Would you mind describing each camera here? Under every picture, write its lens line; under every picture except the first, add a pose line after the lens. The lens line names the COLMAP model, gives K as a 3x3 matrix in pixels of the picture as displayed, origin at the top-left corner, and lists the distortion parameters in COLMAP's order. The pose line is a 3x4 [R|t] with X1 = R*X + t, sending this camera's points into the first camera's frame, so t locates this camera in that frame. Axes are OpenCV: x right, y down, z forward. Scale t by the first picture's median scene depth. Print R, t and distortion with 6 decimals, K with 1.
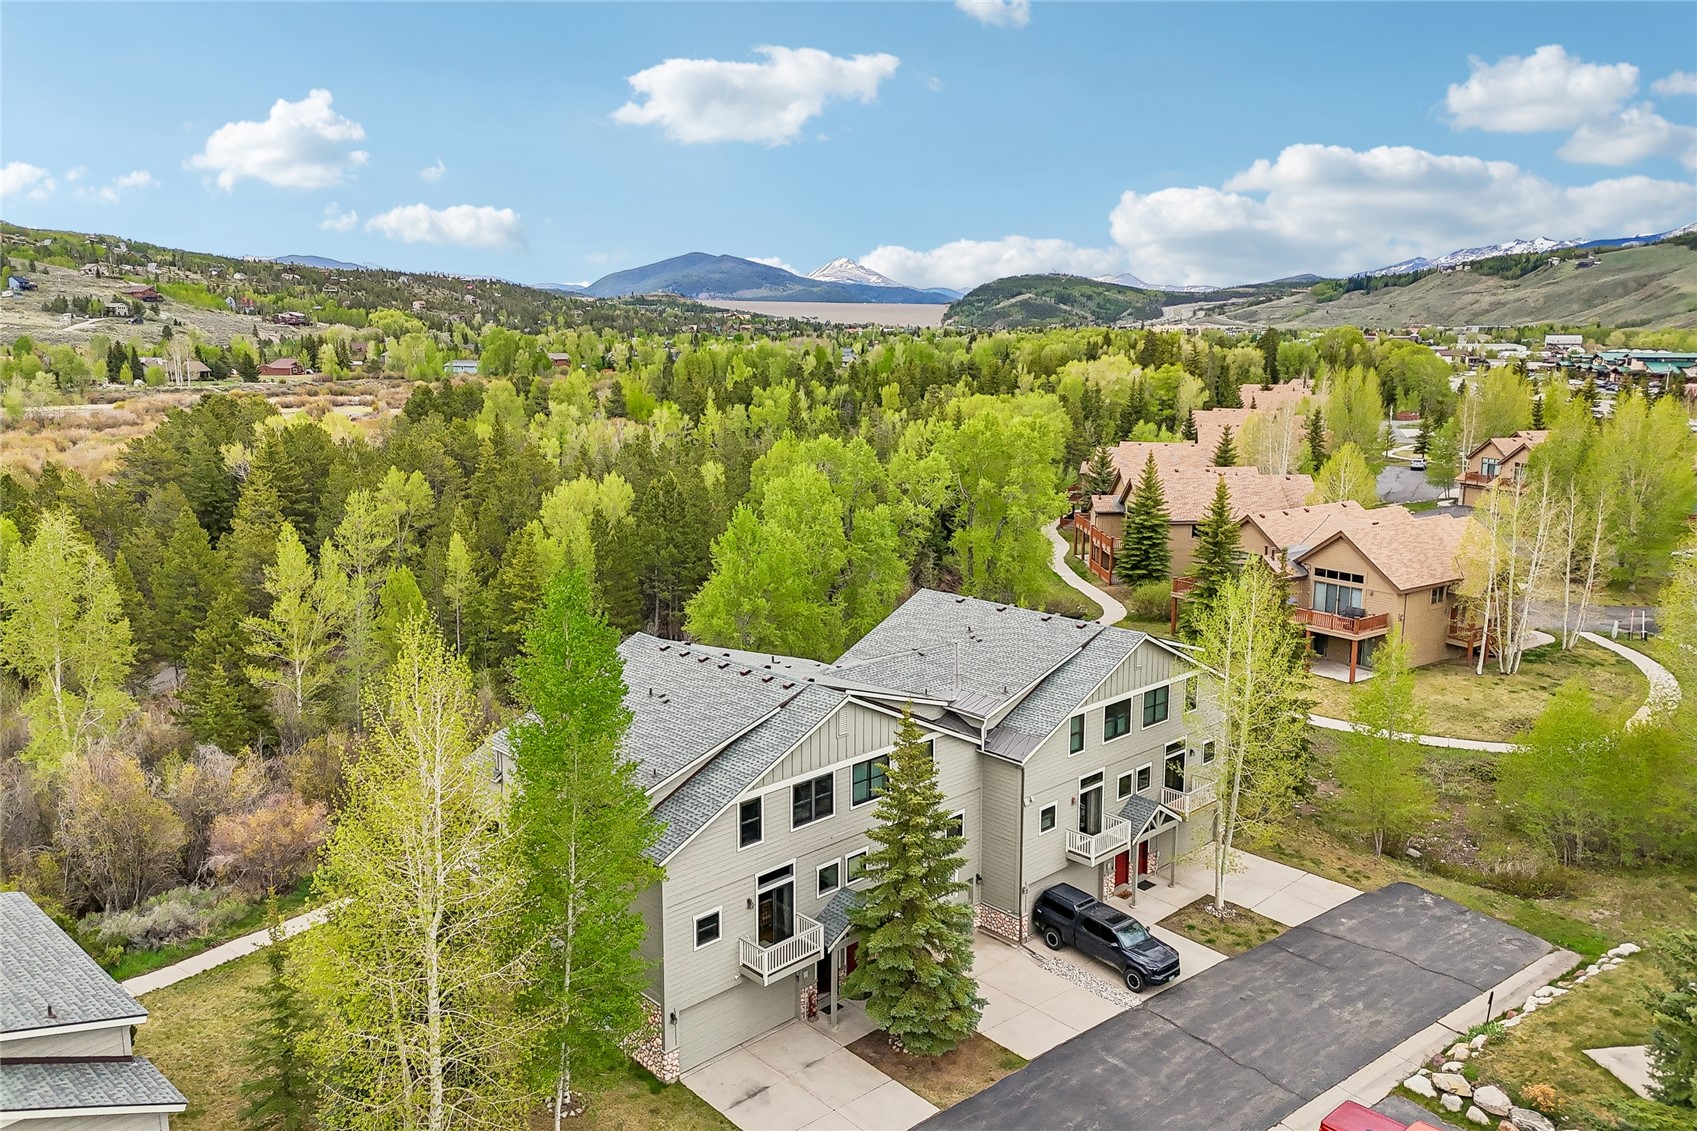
lens RADIAL K [[1240.3, 0, 853.1], [0, 1240.3, 563.7], [0, 0, 1]] dist [0.086535, -0.094619]
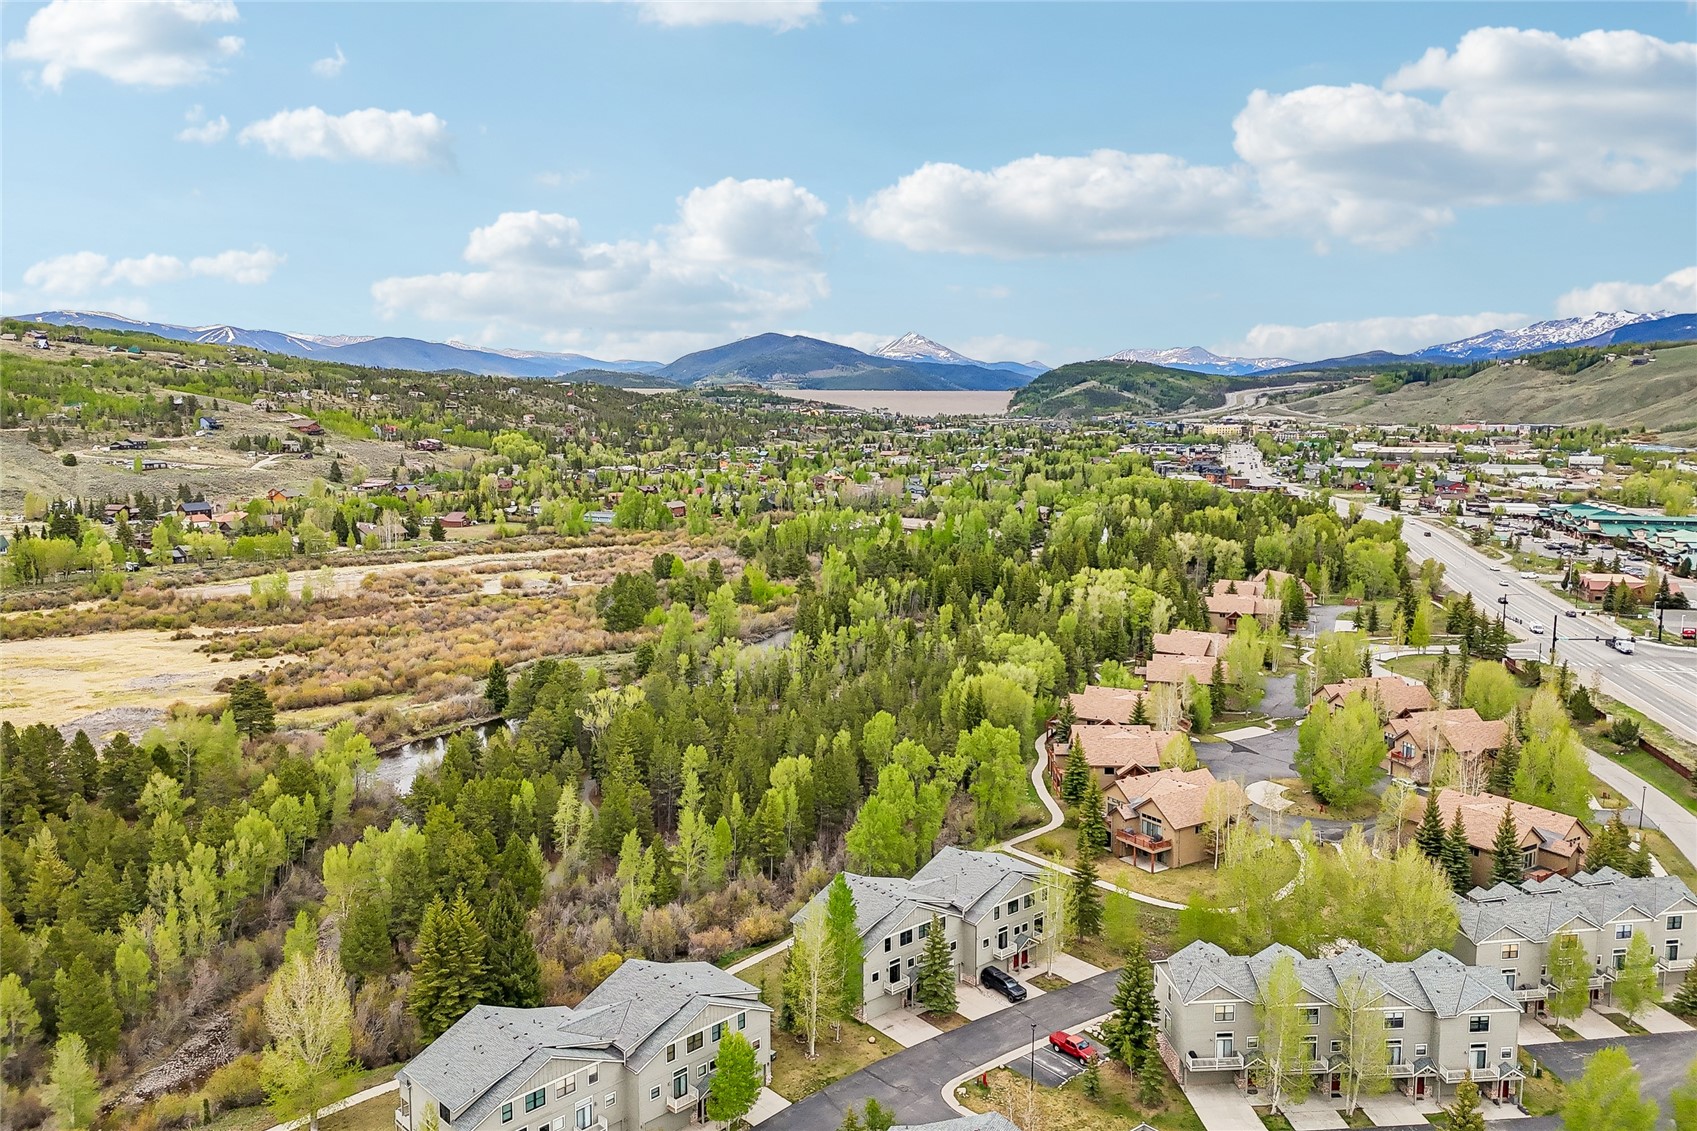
lens RADIAL K [[1240.3, 0, 852.8], [0, 1240.3, 569.2], [0, 0, 1]] dist [0.086535, -0.094619]
pose [[0.998479, 0.005002, -0.054901, 0.000185], [-0.007788, 0.998686, -0.050649, -0.049867], [0.054576, 0.050999, 0.997206, -0.190098]]
